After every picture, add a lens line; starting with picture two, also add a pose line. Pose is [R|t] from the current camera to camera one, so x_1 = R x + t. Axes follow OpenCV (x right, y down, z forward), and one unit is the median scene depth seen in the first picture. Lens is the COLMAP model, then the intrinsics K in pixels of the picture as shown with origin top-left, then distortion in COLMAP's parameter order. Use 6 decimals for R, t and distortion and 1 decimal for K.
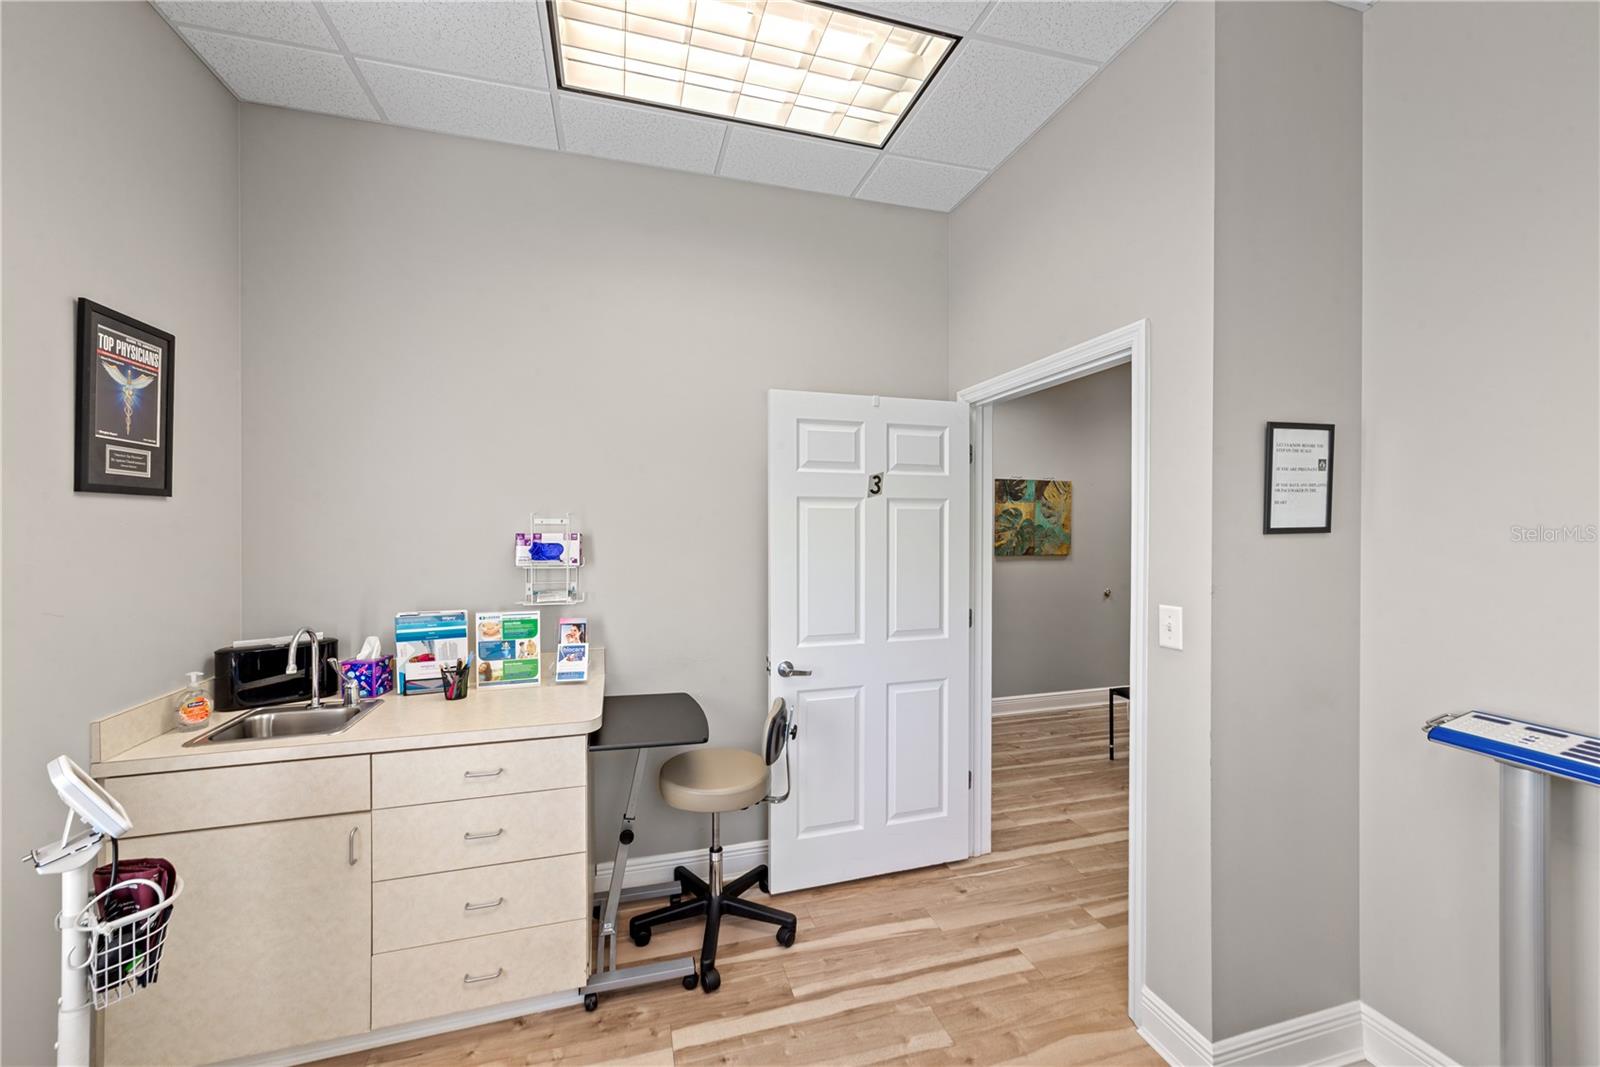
lens RADIAL K [[611.8, 0, 801.6], [0, 611.8, 534.2], [0, 0, 1]] dist [-0.002870, 0.000699]
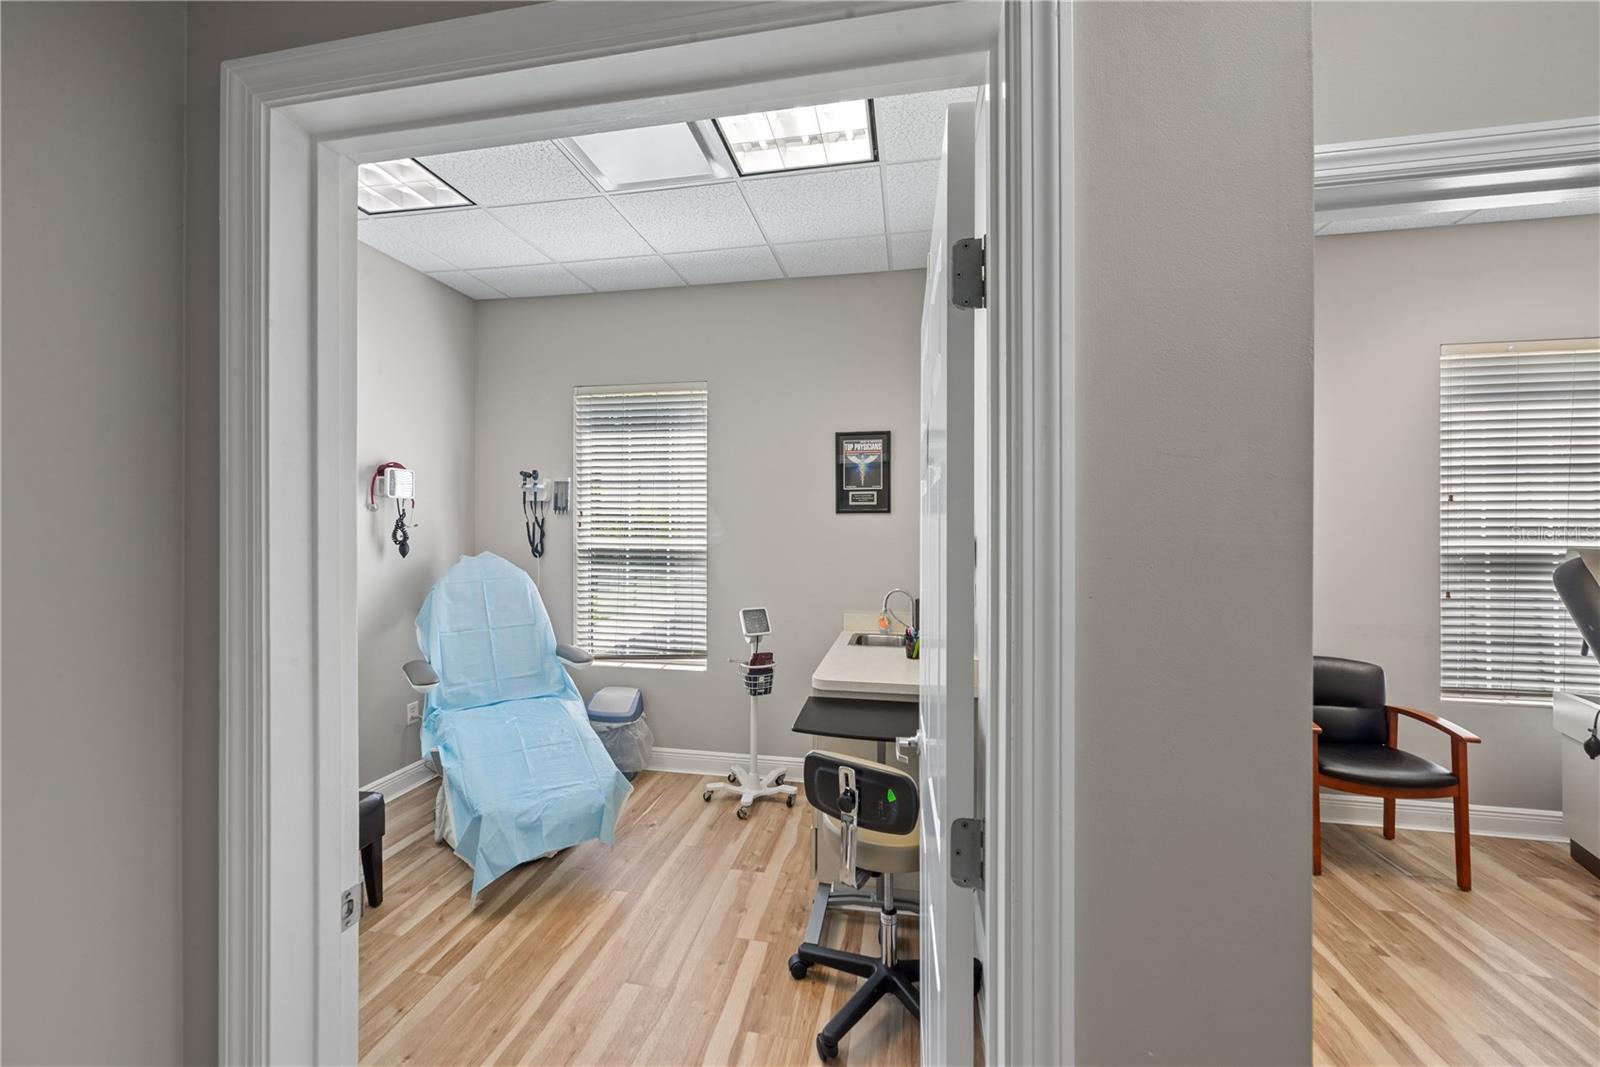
lens RADIAL K [[611.8, 0, 790.4], [0, 611.8, 535.6], [0, 0, 1]] dist [-0.002870, 0.000699]
pose [[-0.470279, 0.010074, -0.882460, 0.898118], [-0.011012, 0.999790, 0.017282, -0.019022], [0.882449, 0.017845, -0.470070, 1.721949]]
